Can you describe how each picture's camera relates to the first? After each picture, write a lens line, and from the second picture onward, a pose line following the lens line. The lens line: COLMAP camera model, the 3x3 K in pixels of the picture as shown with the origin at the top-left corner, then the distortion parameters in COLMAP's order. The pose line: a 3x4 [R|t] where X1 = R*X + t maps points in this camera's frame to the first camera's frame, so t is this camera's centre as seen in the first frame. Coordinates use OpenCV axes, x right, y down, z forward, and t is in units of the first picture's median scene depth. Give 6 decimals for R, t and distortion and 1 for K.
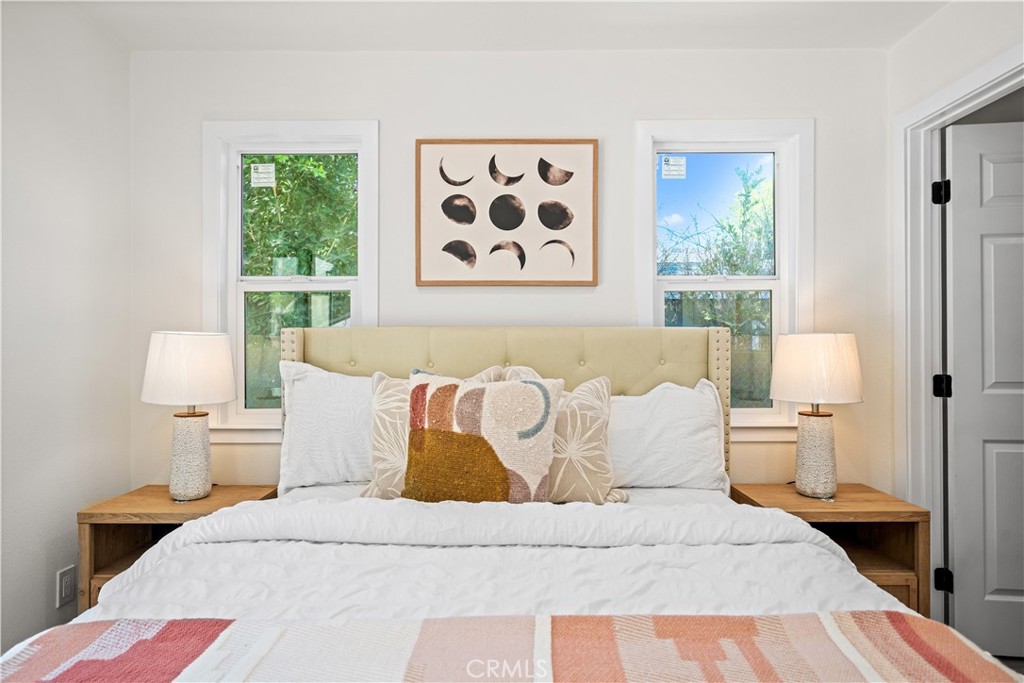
lens RADIAL K [[604.4, 0, 511.7], [0, 604.4, 341.2], [0, 0, 1]] dist [0.015395, -0.000858]
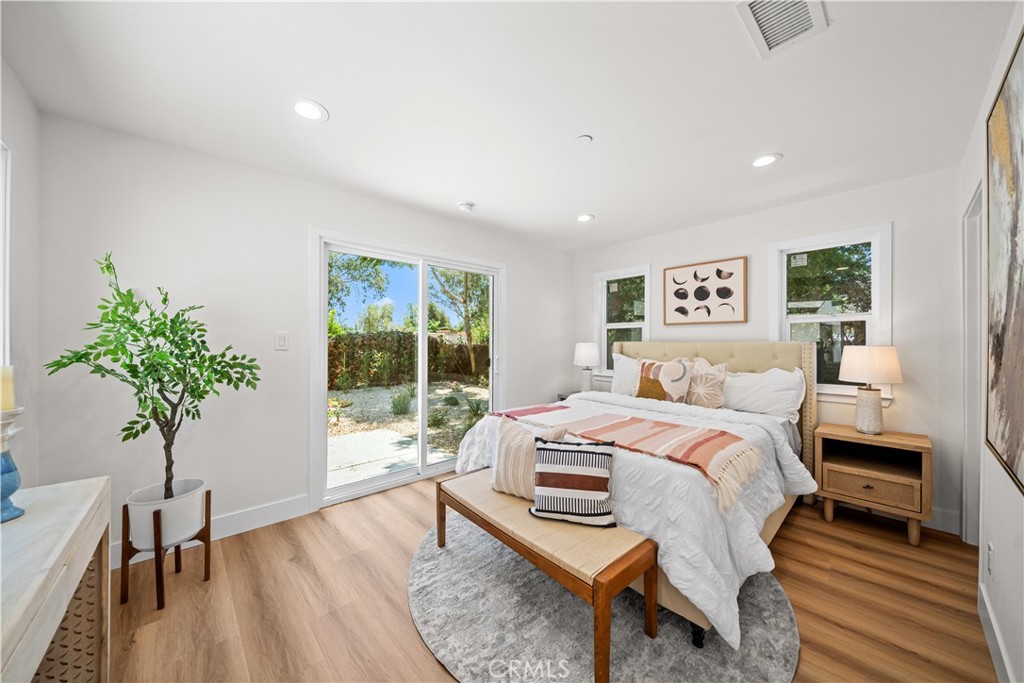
lens RADIAL K [[357.4, 0, 516.9], [0, 357.4, 339.8], [0, 0, 1]] dist [-0.006475, 0.000050]
pose [[0.687062, -0.000480, -0.726599, 0.532981], [-0.003590, 0.999985, -0.004056, -0.023011], [0.726590, 0.005395, 0.687050, -0.512884]]
